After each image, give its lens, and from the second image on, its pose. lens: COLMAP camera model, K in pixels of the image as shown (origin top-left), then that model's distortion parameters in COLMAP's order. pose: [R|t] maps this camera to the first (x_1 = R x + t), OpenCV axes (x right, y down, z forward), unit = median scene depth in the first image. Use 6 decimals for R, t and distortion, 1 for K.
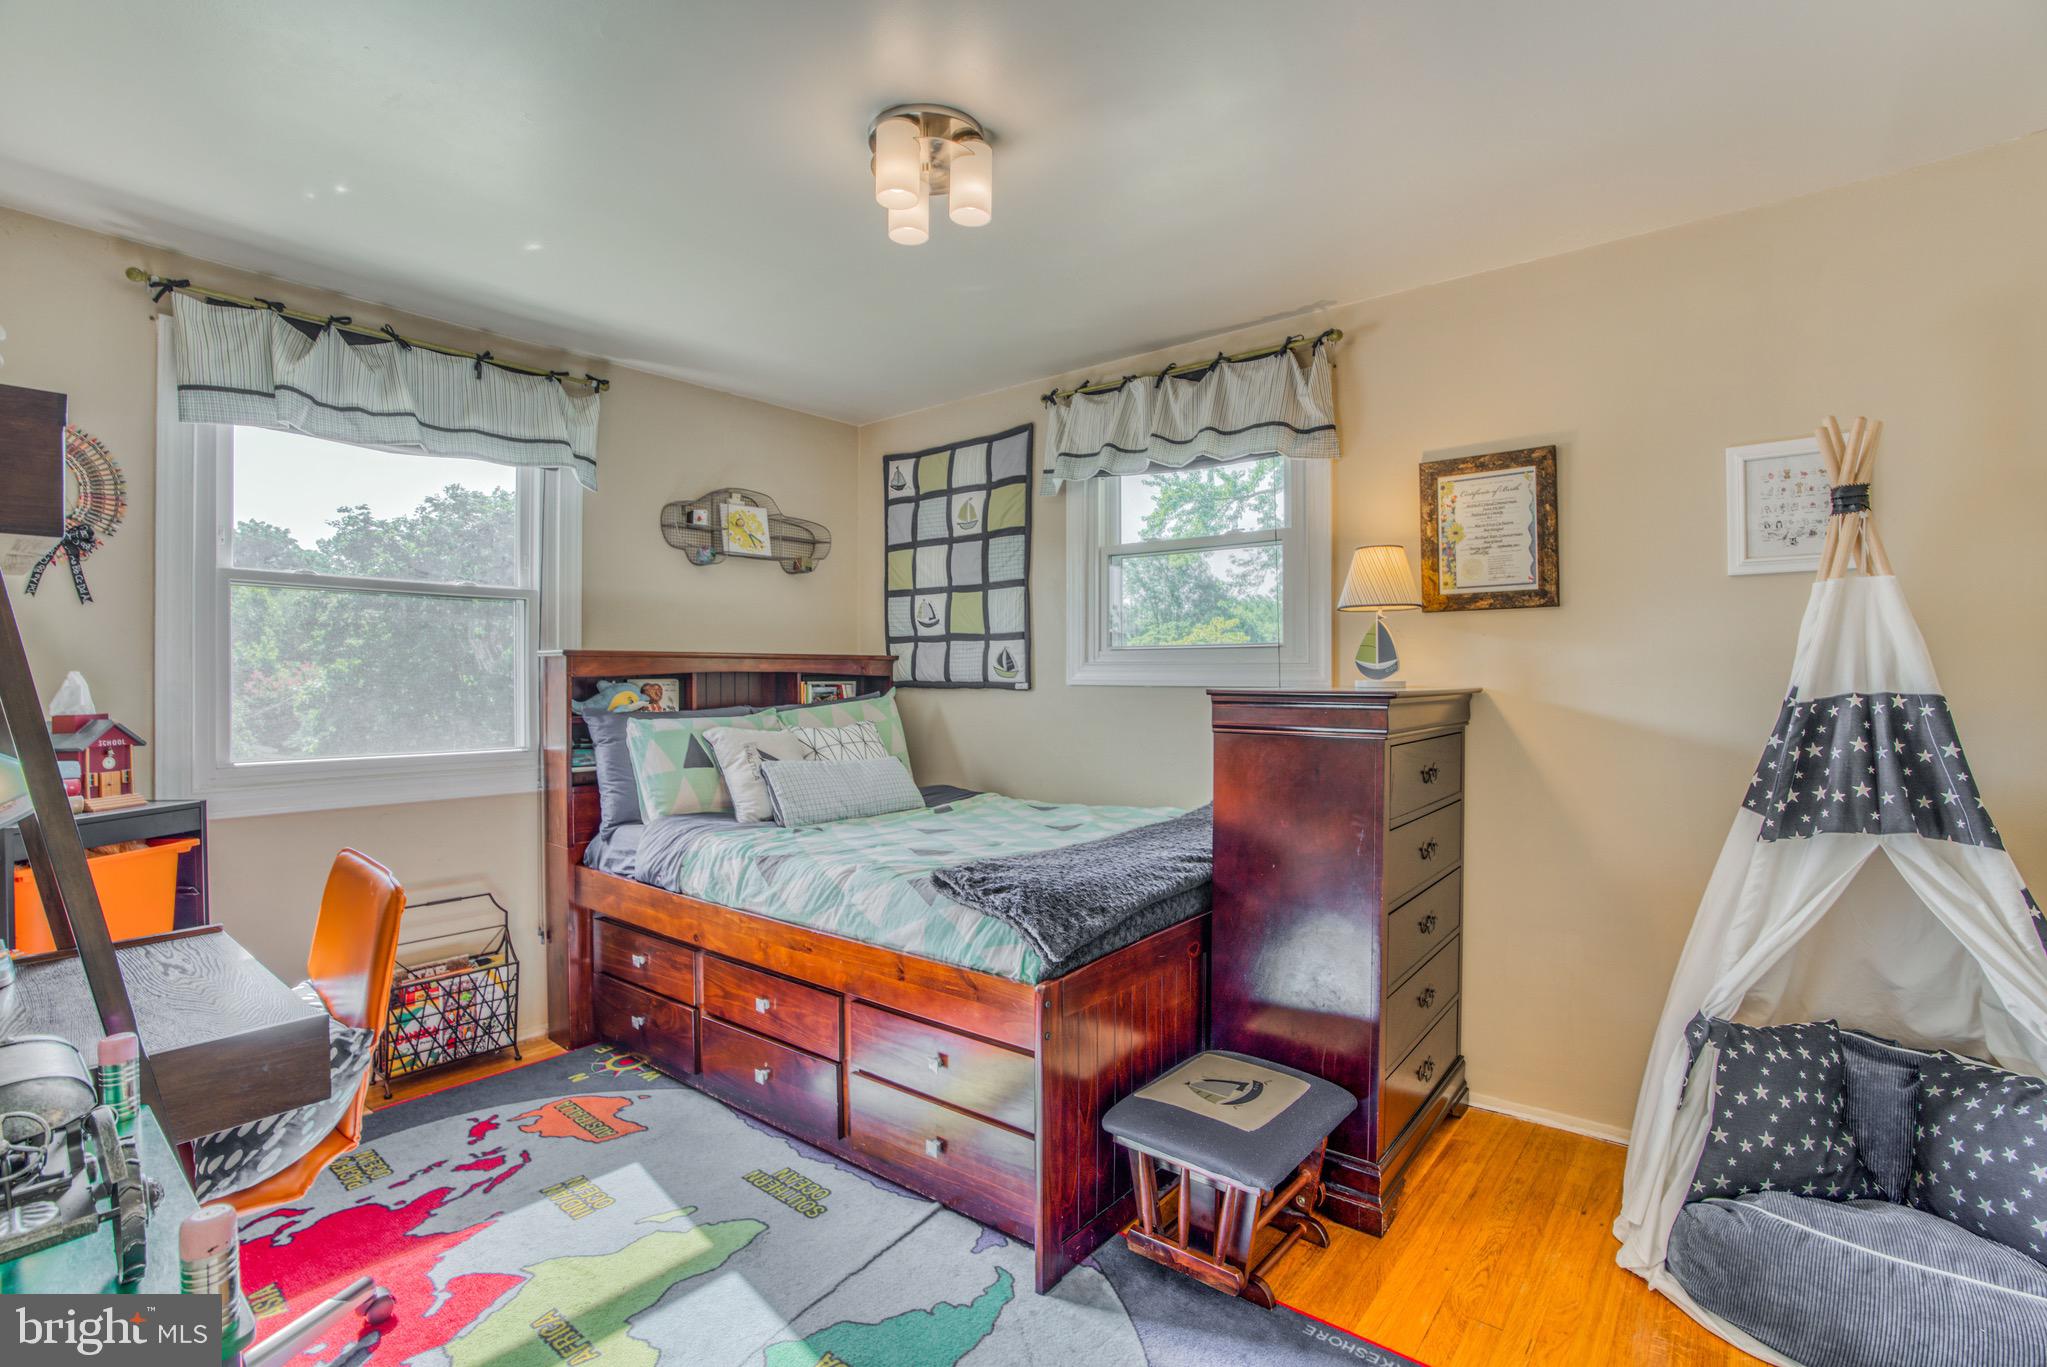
lens RADIAL K [[939.5, 0, 1008.4], [0, 939.5, 693.8], [0, 0, 1]] dist [-0.064746, 0.023991]
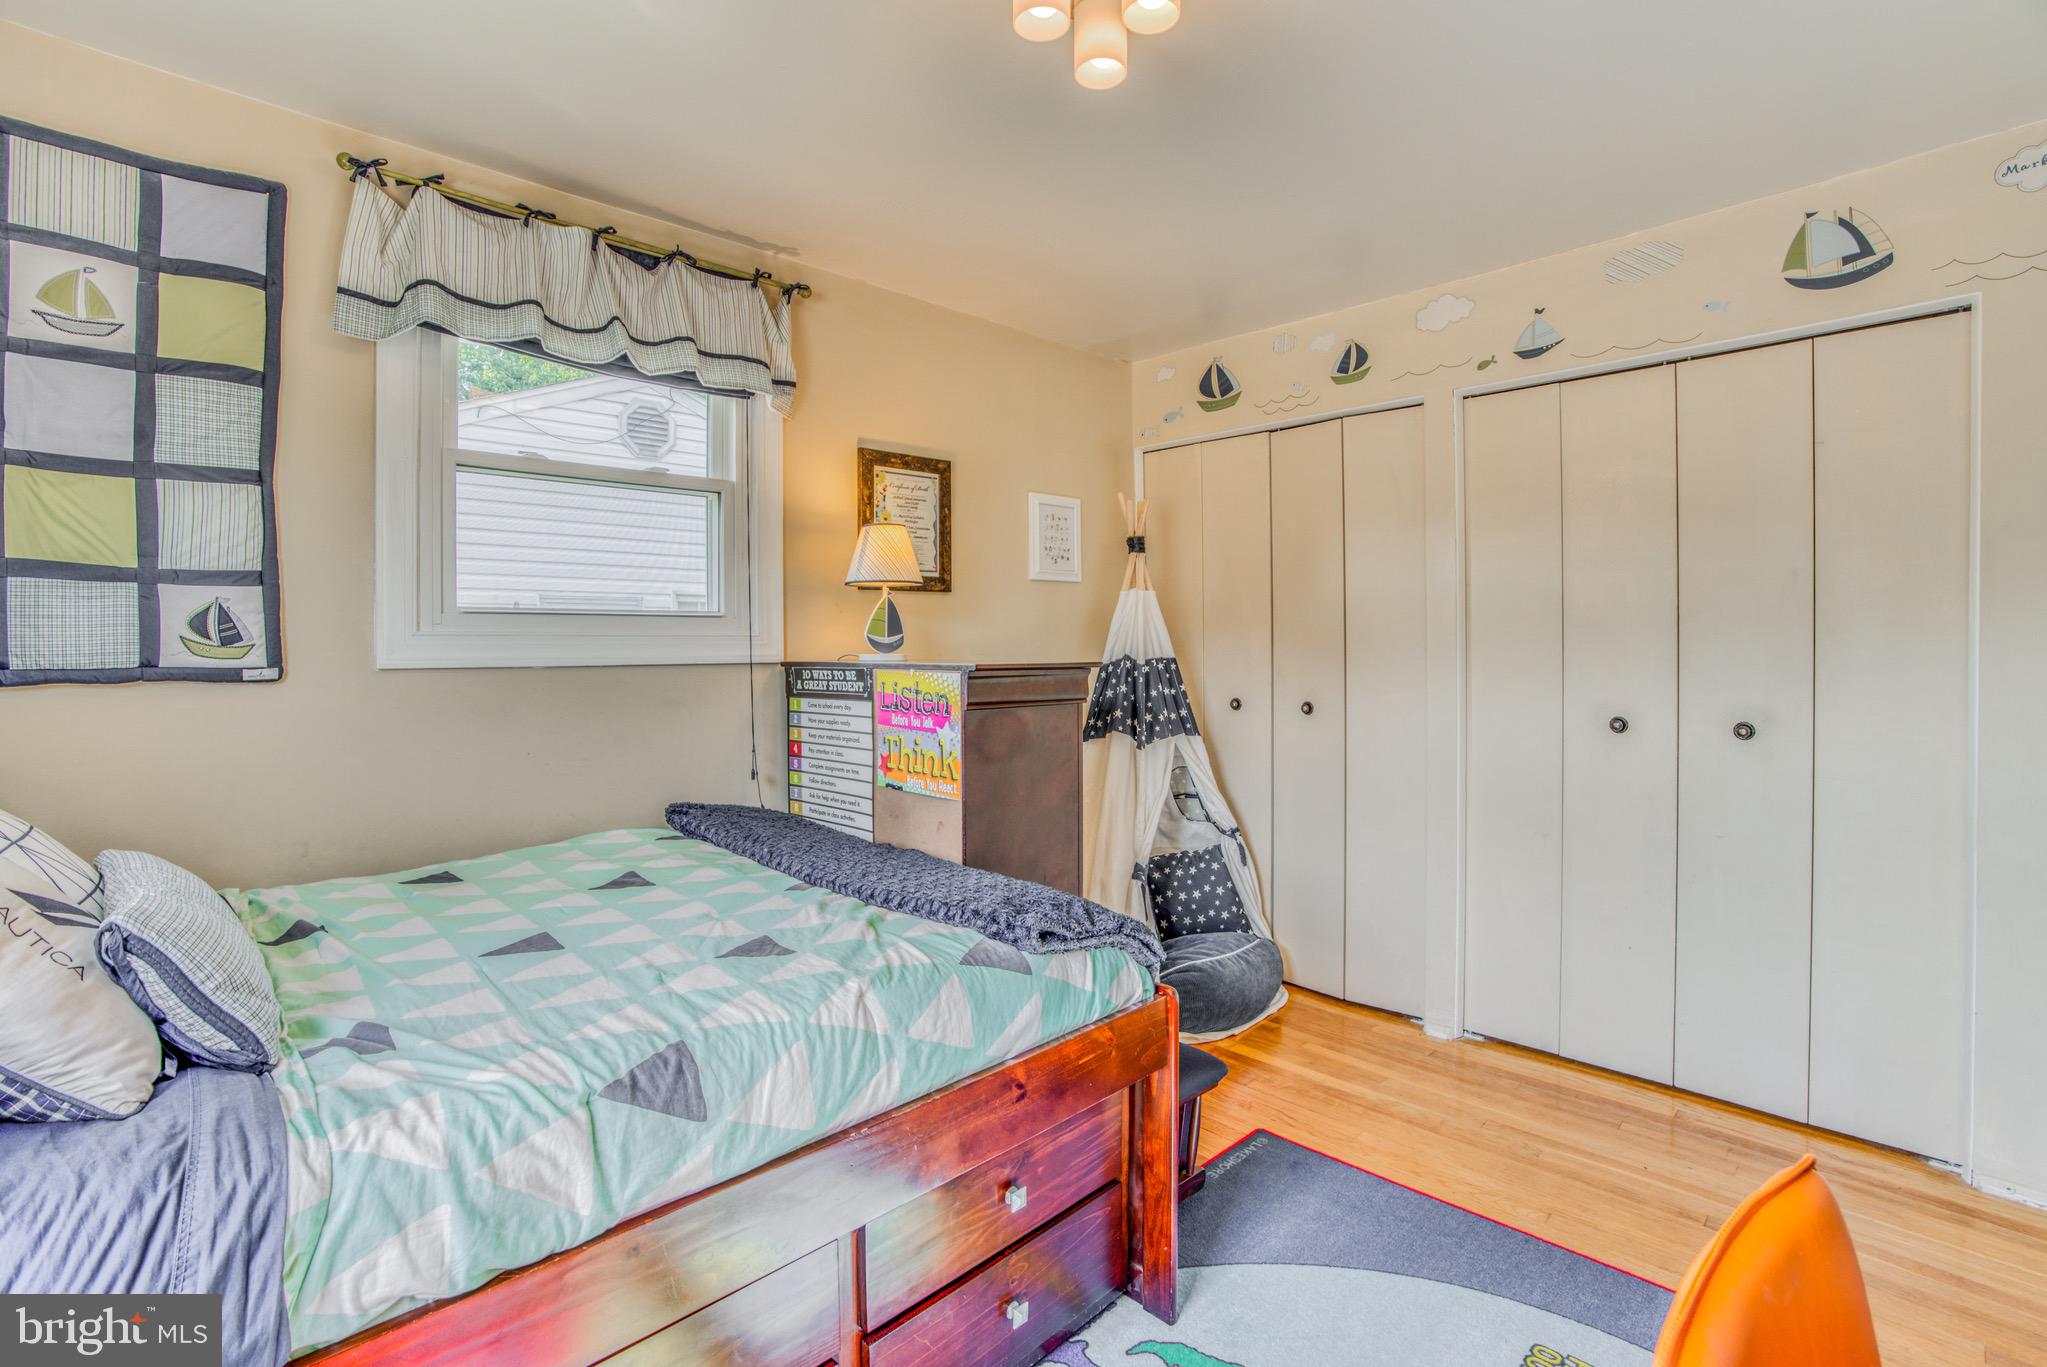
lens RADIAL K [[950.5, 0, 1054.4], [0, 950.5, 638.9], [0, 0, 1]] dist [-0.050782, 0.024718]
pose [[0.107503, -0.004016, 0.994197, -0.609320], [0.014276, 0.999895, 0.002496, -0.030356], [-0.994102, 0.013925, 0.107549, 0.669541]]
